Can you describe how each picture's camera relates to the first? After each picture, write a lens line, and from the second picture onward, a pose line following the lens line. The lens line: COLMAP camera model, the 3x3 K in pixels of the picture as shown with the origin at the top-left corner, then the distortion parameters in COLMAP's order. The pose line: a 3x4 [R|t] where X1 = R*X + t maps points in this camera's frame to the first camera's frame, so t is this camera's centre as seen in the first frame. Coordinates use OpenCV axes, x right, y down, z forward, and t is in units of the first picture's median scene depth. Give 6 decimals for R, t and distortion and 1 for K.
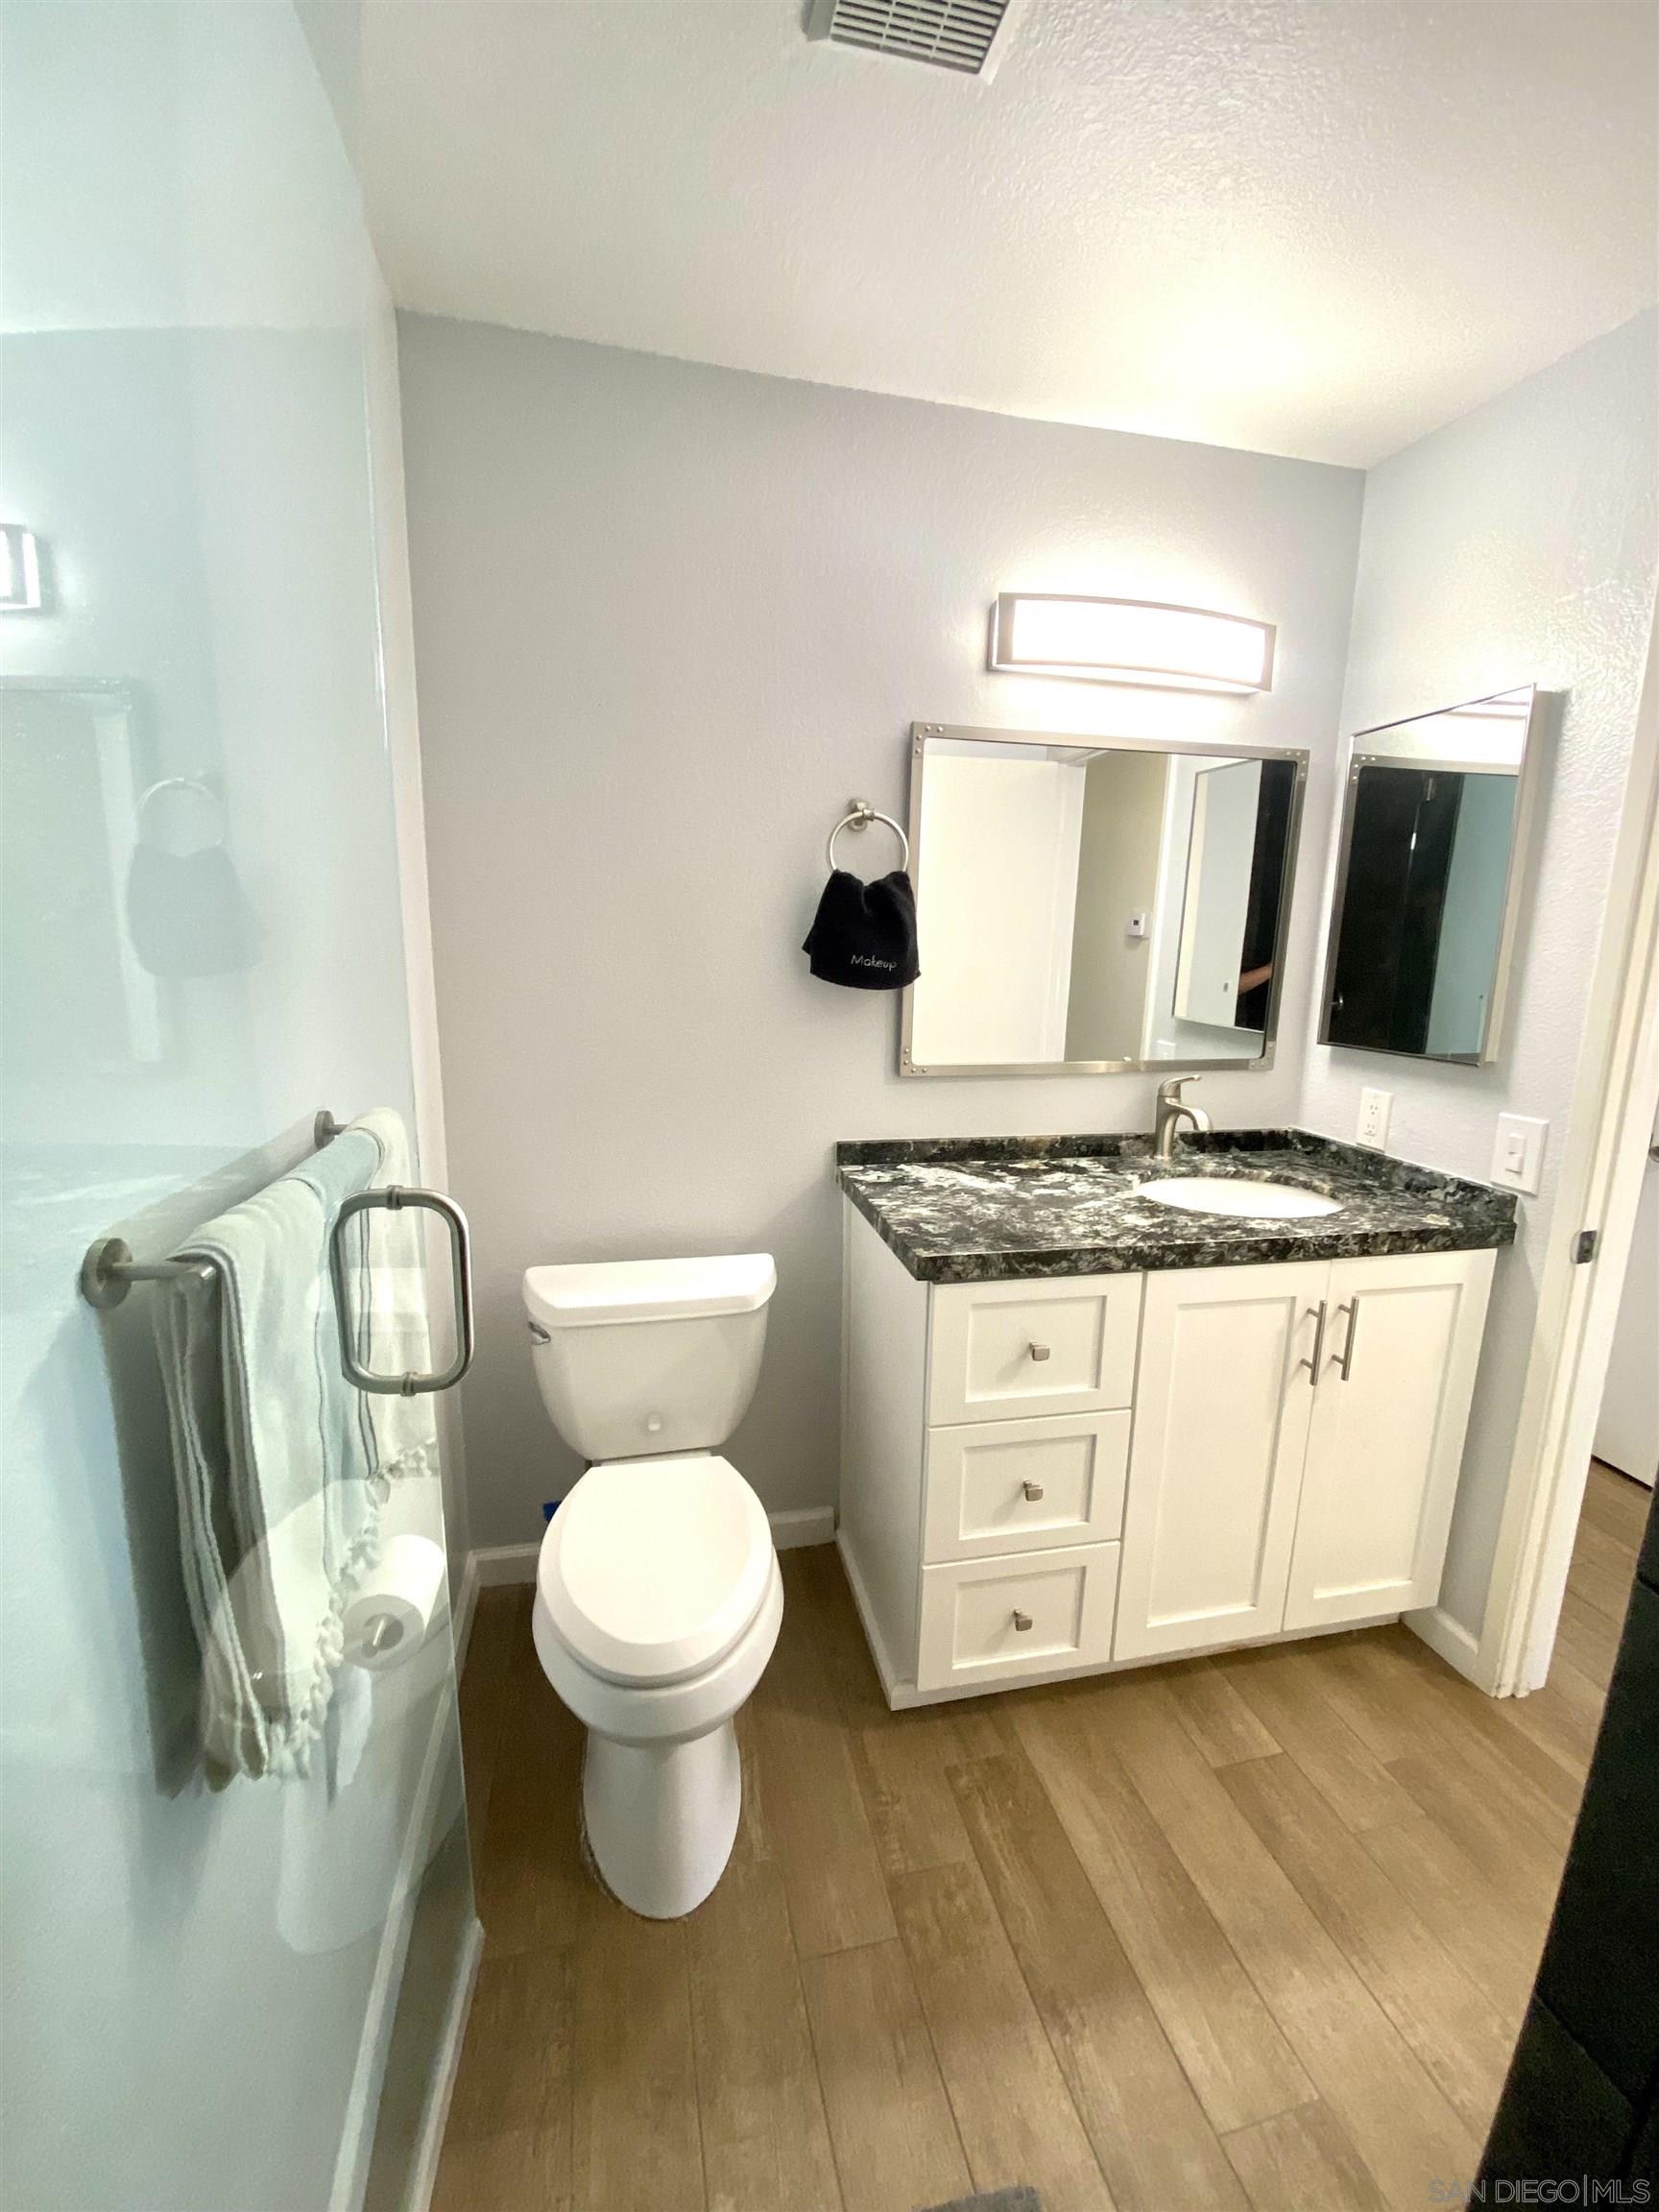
lens RADIAL K [[896.6, 0, 823.7], [0, 896.6, 1099.7], [0, 0, 1]] dist [-0.005780, -0.003606]
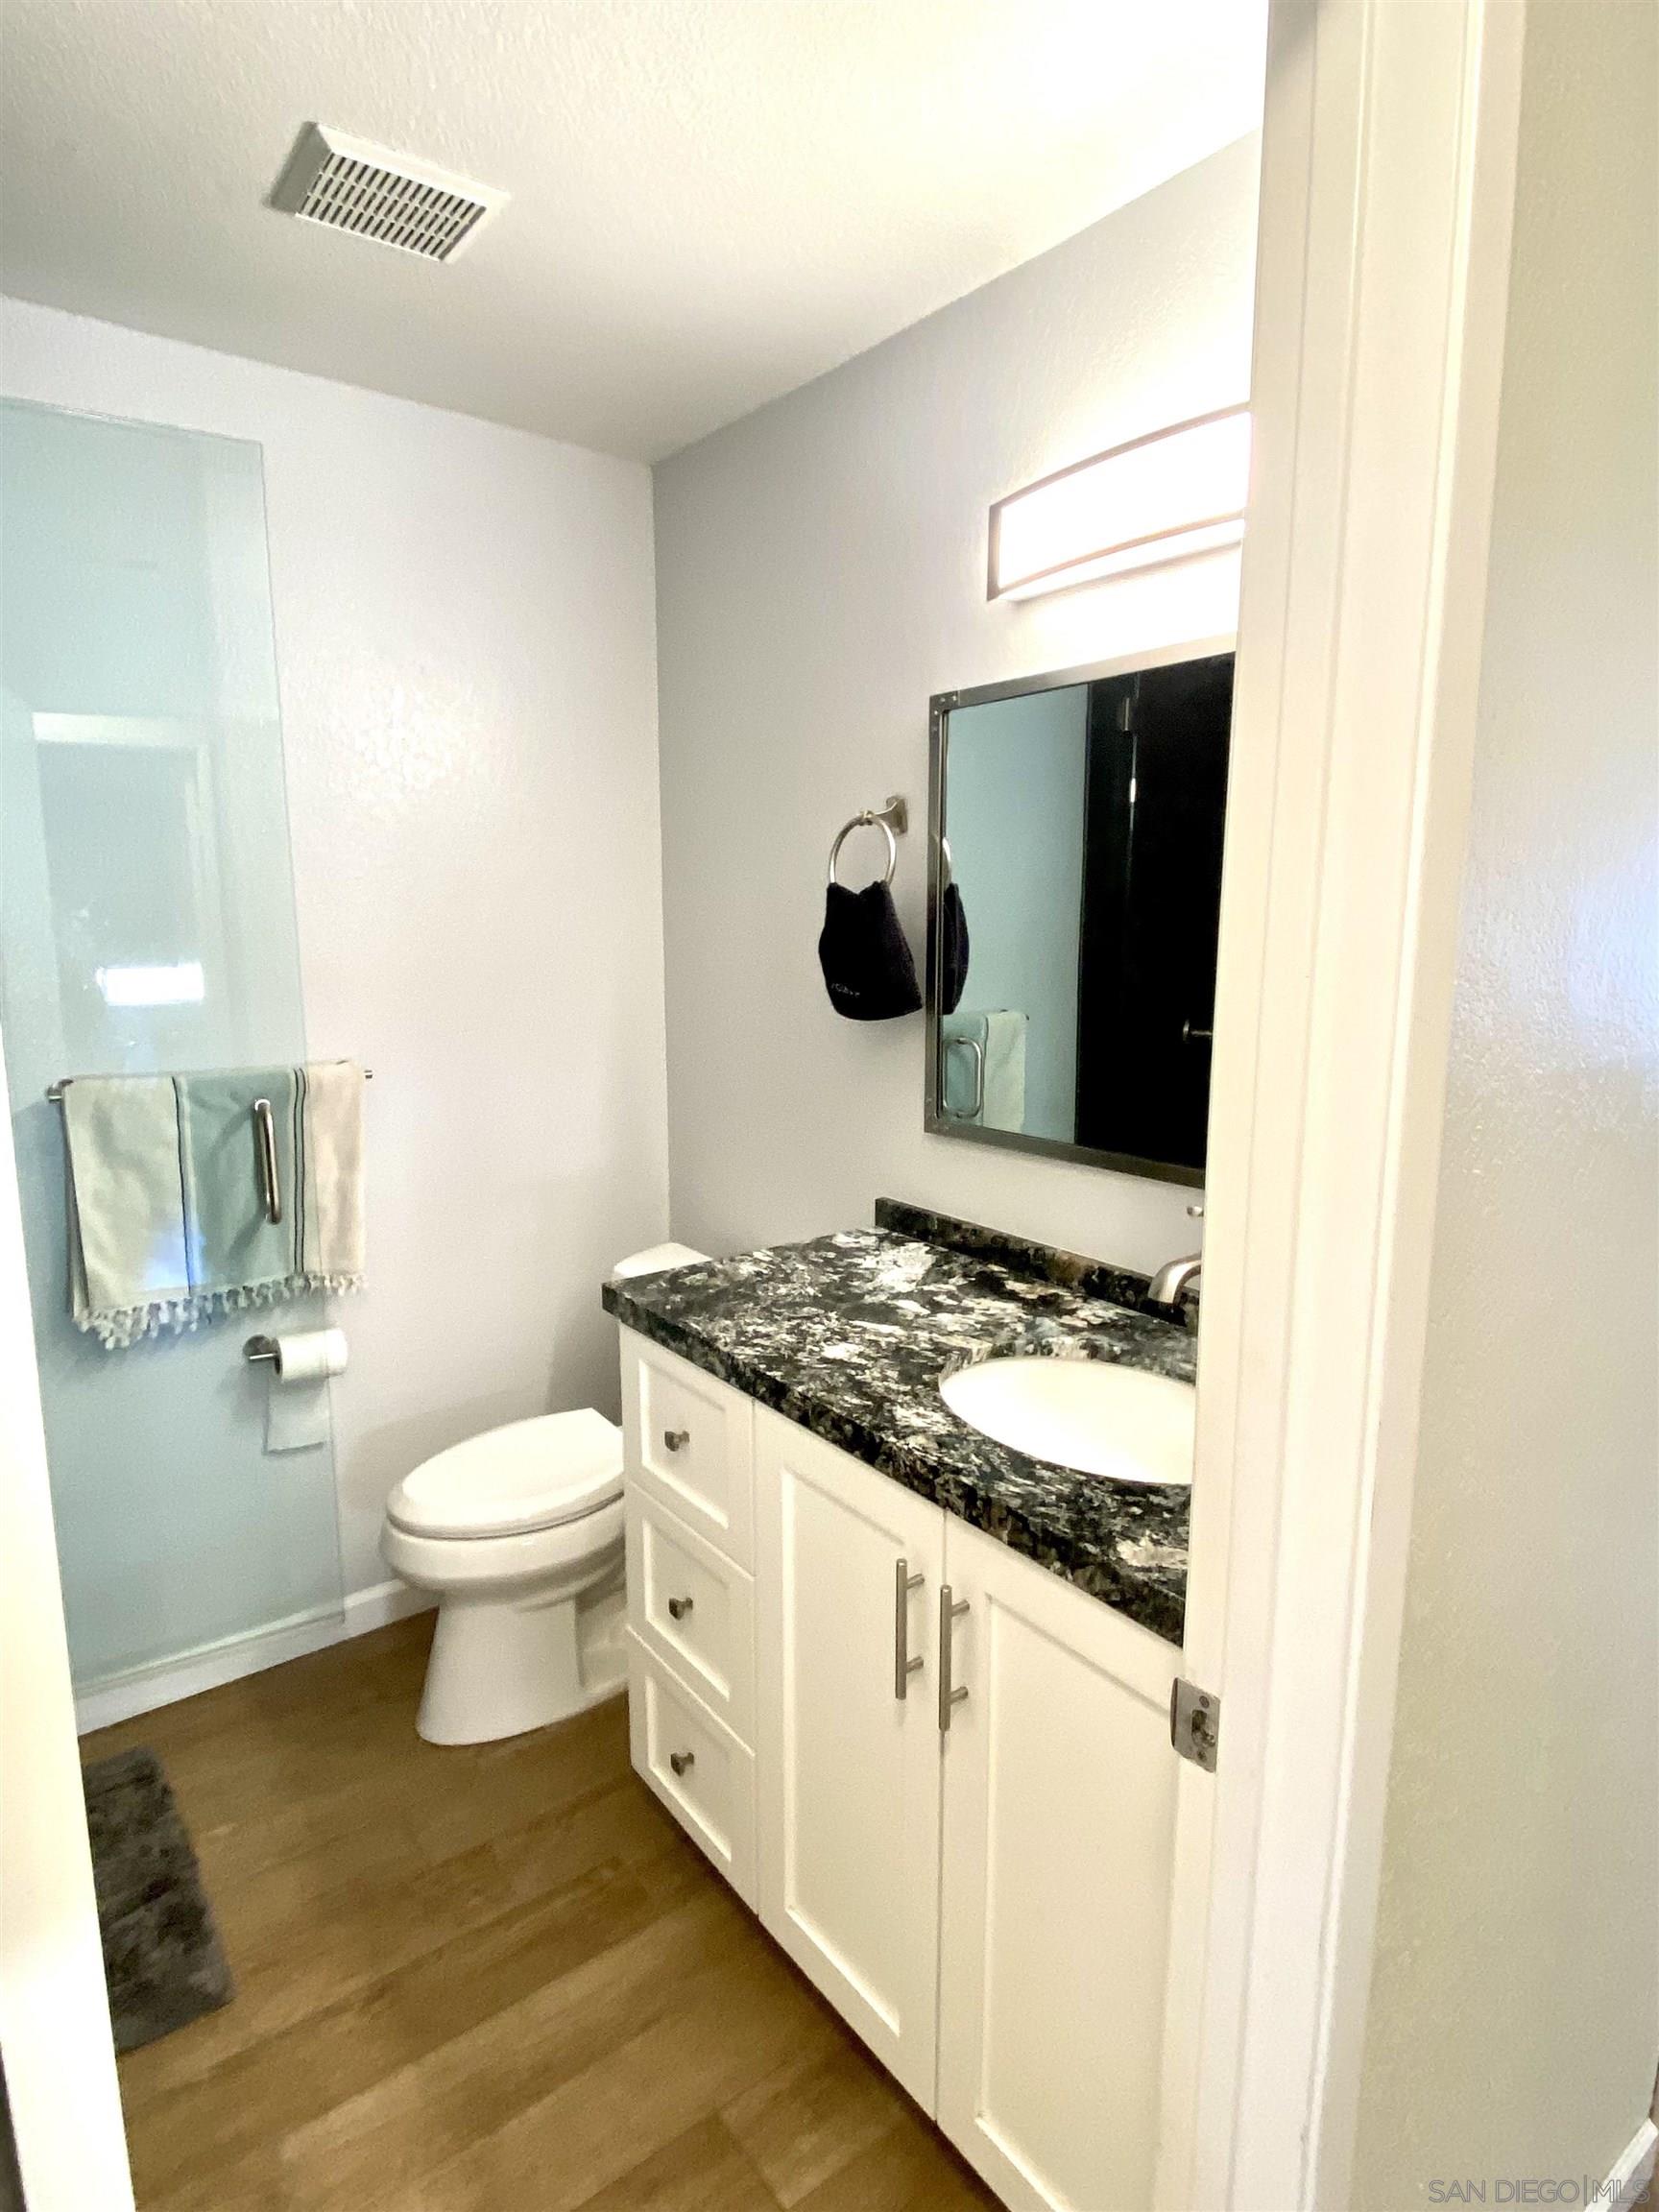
lens RADIAL K [[1220.6, 0, 830.3], [0, 1220.6, 1102.0], [0, 0, 1]] dist [0.006497, 0.000686]
pose [[0.425612, 0.126101, -0.896076, 1.212831], [-0.159919, 0.985138, 0.062677, -0.127109], [0.890663, 0.116624, 0.439453, 0.528227]]
